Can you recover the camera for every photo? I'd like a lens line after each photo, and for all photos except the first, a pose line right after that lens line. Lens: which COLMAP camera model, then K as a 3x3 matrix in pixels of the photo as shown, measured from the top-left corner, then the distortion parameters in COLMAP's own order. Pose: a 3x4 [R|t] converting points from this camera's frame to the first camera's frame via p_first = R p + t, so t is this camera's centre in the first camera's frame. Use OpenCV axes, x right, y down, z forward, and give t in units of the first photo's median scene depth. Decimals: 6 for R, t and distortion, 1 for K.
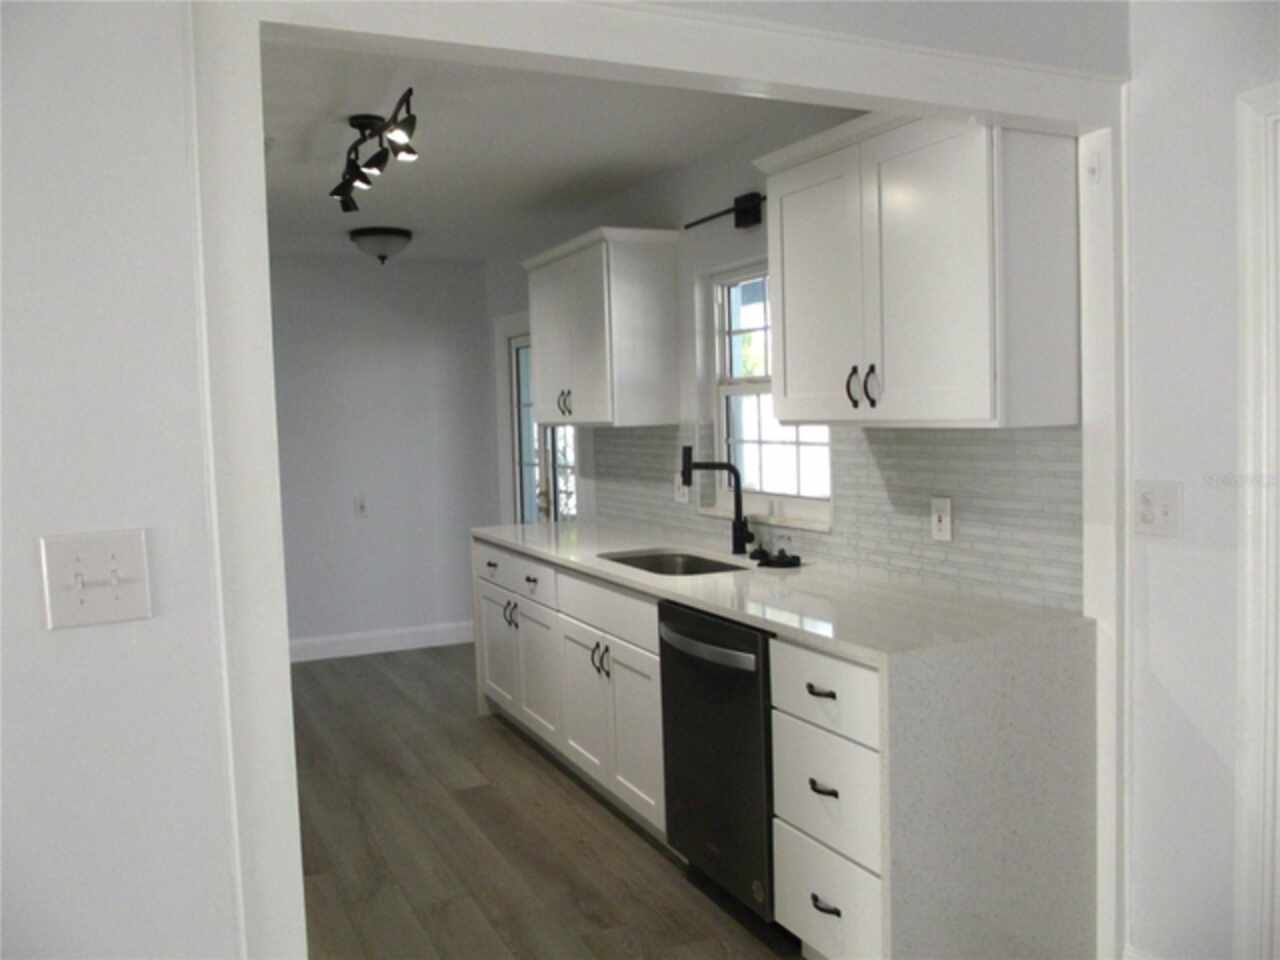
lens RADIAL K [[1050.7, 0, 640.0], [0, 1050.7, 480.0], [0, 0, 1]] dist [-0.012004, -0.006539]
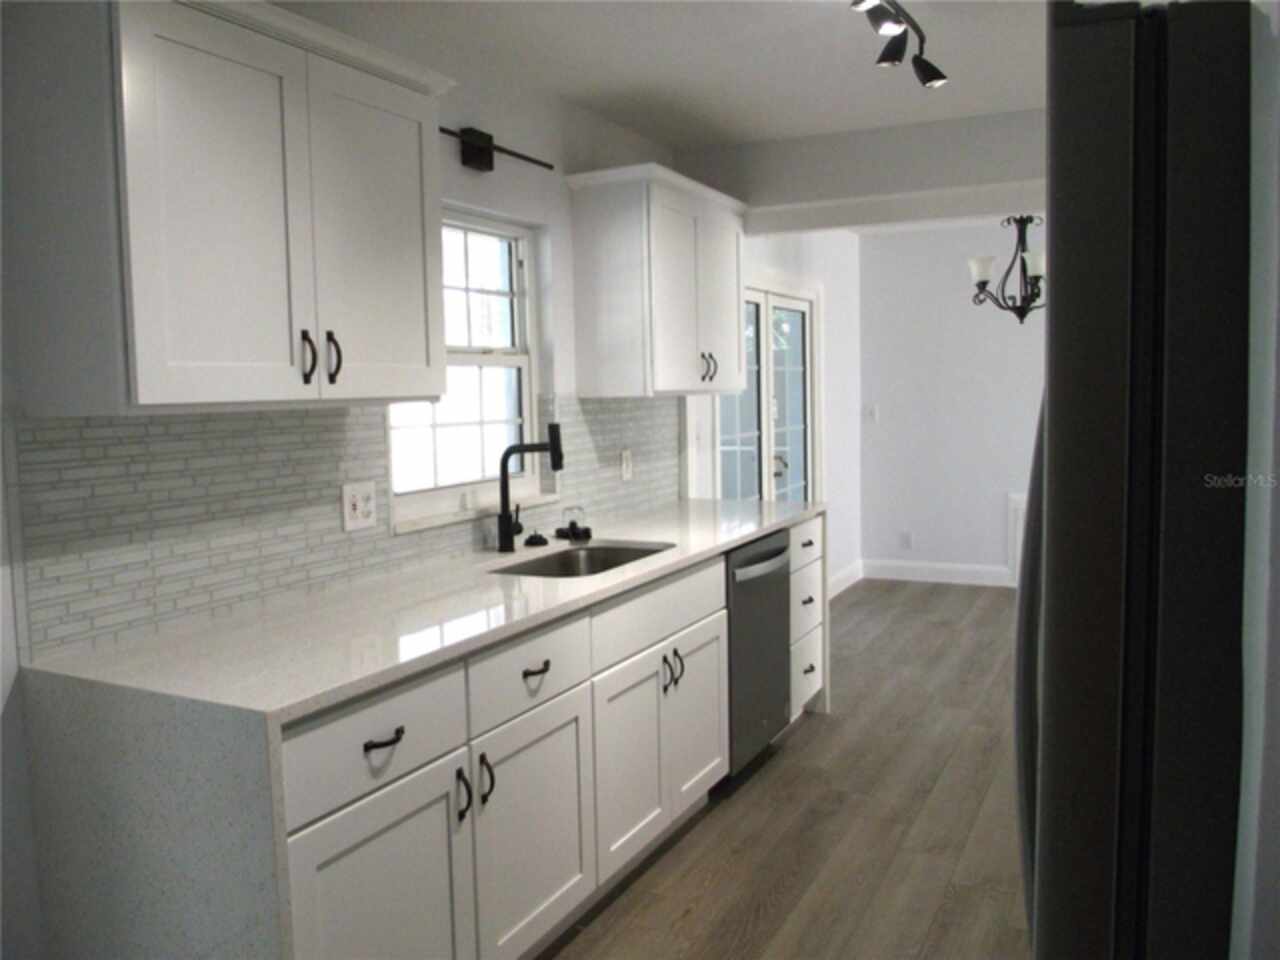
lens RADIAL K [[1050.7, 0, 640.0], [0, 1050.7, 480.0], [0, 0, 1]] dist [-0.012004, -0.006539]
pose [[-0.612233, -0.024504, 0.790298, -0.660080], [0.091821, 0.990554, 0.101846, -0.066499], [-0.785328, 0.134919, -0.604199, 1.455920]]
